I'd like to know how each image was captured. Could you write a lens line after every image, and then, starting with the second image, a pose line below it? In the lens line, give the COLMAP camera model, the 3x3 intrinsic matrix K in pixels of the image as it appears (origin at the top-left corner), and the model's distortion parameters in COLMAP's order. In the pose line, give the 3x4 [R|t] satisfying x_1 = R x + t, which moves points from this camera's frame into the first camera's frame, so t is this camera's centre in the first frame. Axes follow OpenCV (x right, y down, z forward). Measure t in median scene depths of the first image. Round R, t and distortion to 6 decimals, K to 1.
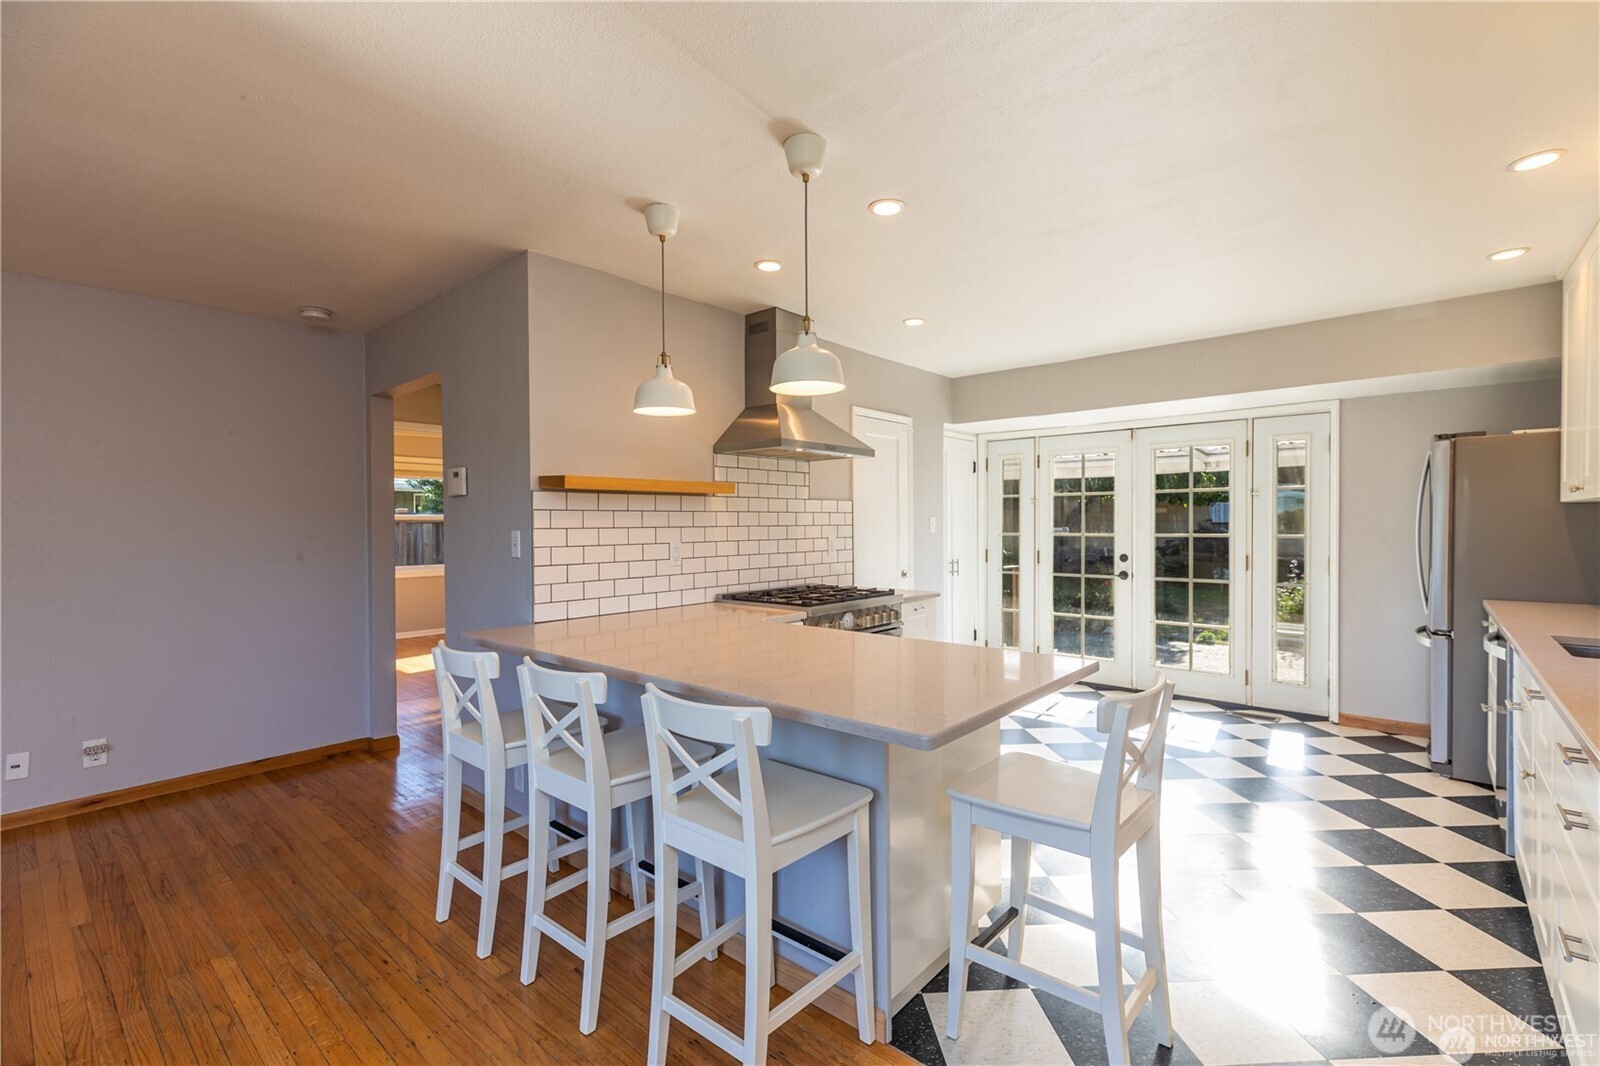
lens RADIAL K [[718.0, 0, 803.8], [0, 718.0, 531.1], [0, 0, 1]] dist [0.001948, 0.001016]
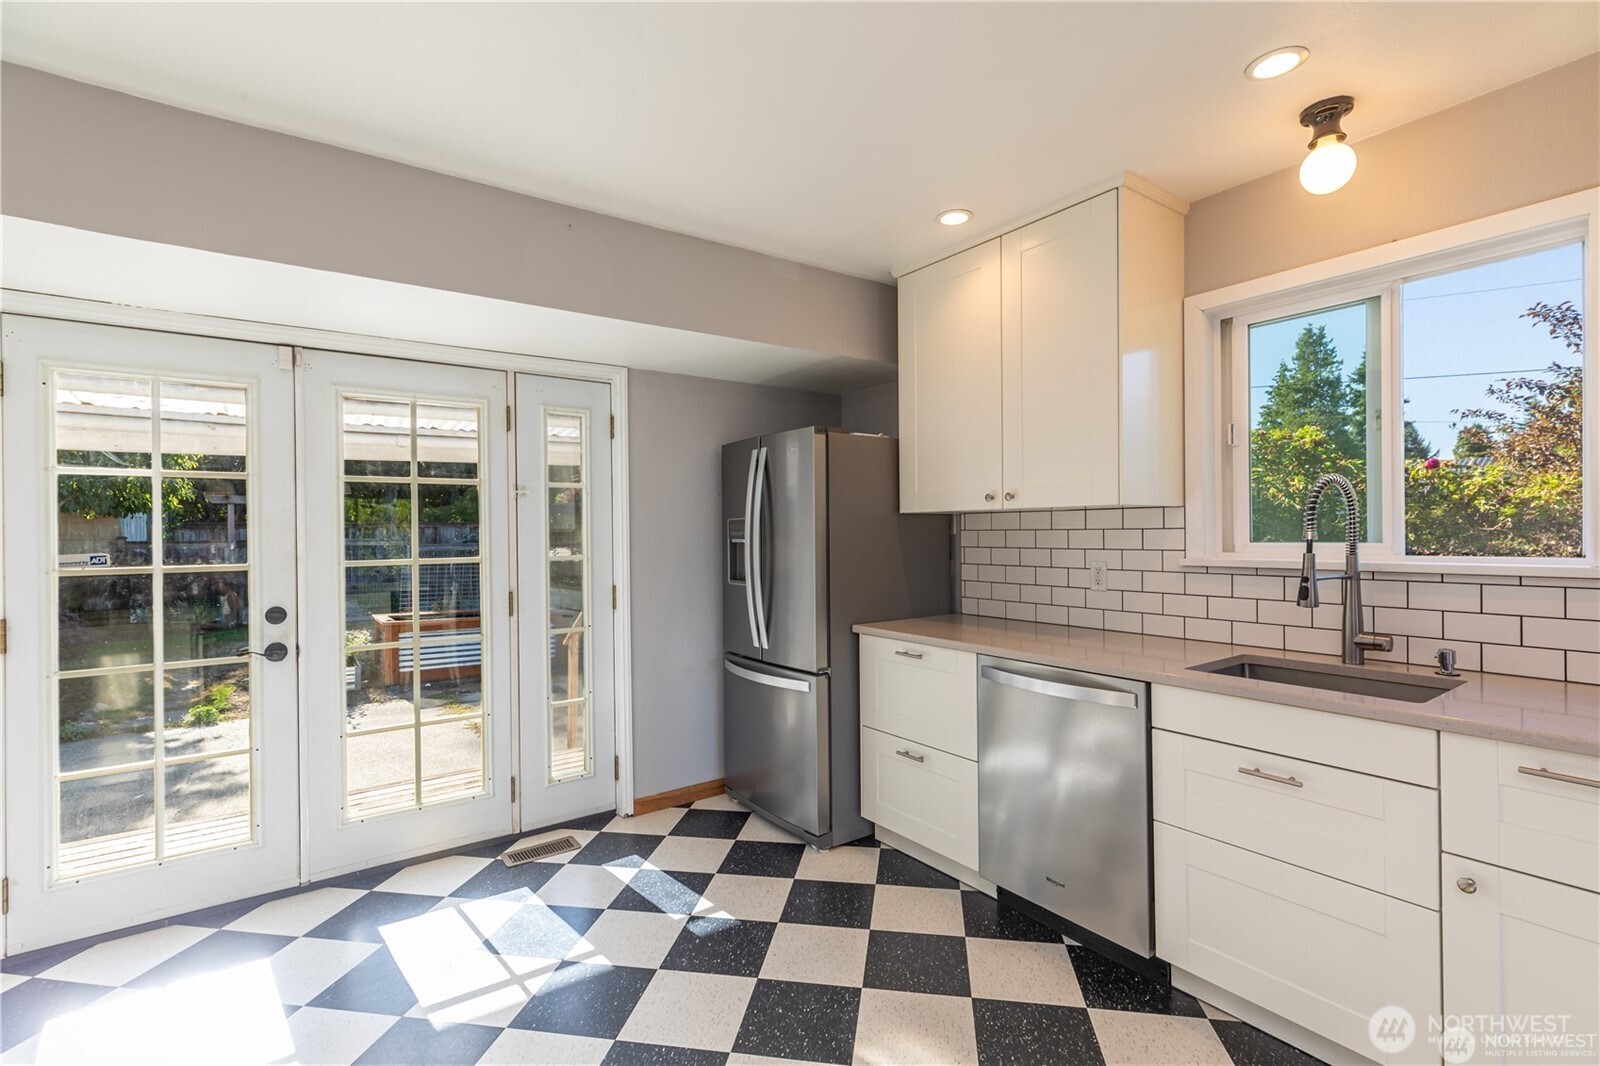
lens RADIAL K [[718.0, 0, 798.7], [0, 718.0, 532.5], [0, 0, 1]] dist [0.001948, 0.001016]
pose [[0.230820, -0.000314, 0.972997, 0.081291], [0.019694, 0.999797, -0.004349, -0.010226], [-0.972797, 0.020166, 0.230779, 0.700869]]
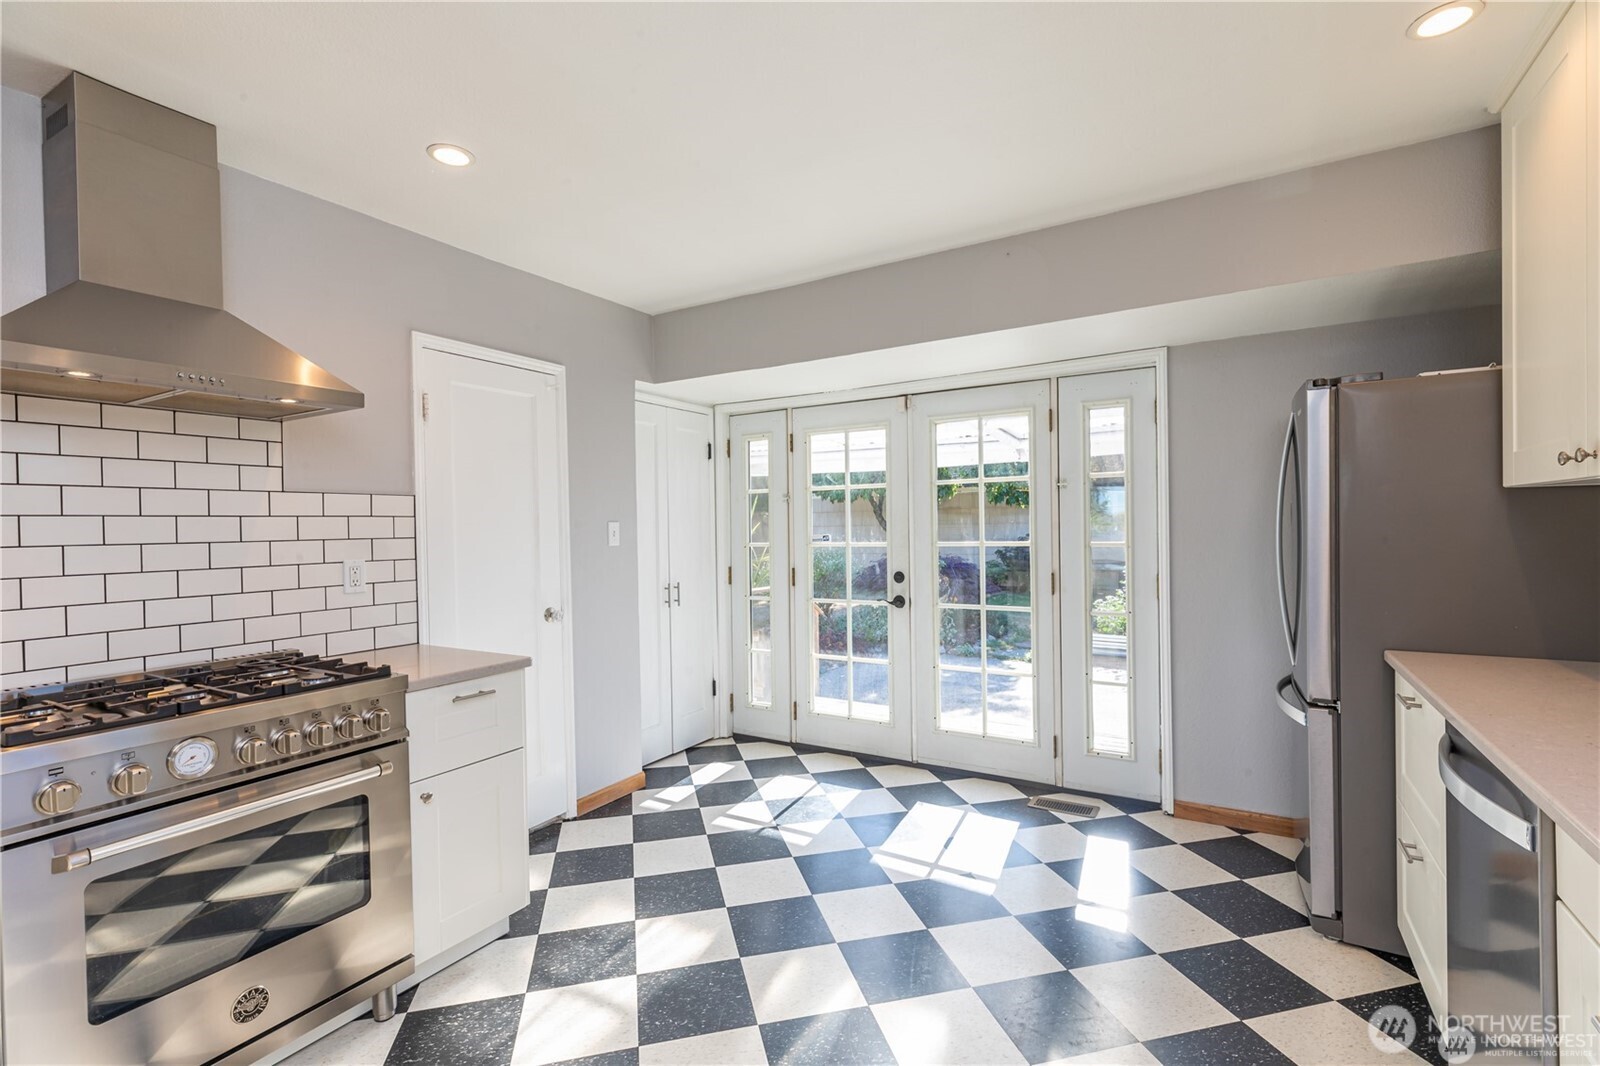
lens RADIAL K [[718.0, 0, 808.1], [0, 718.0, 529.7], [0, 0, 1]] dist [0.001948, 0.001016]
pose [[0.984365, -0.012468, 0.175698, 0.293684], [0.013932, 0.999878, -0.007102, -0.006796], [-0.175588, 0.009439, 0.984418, 0.398445]]
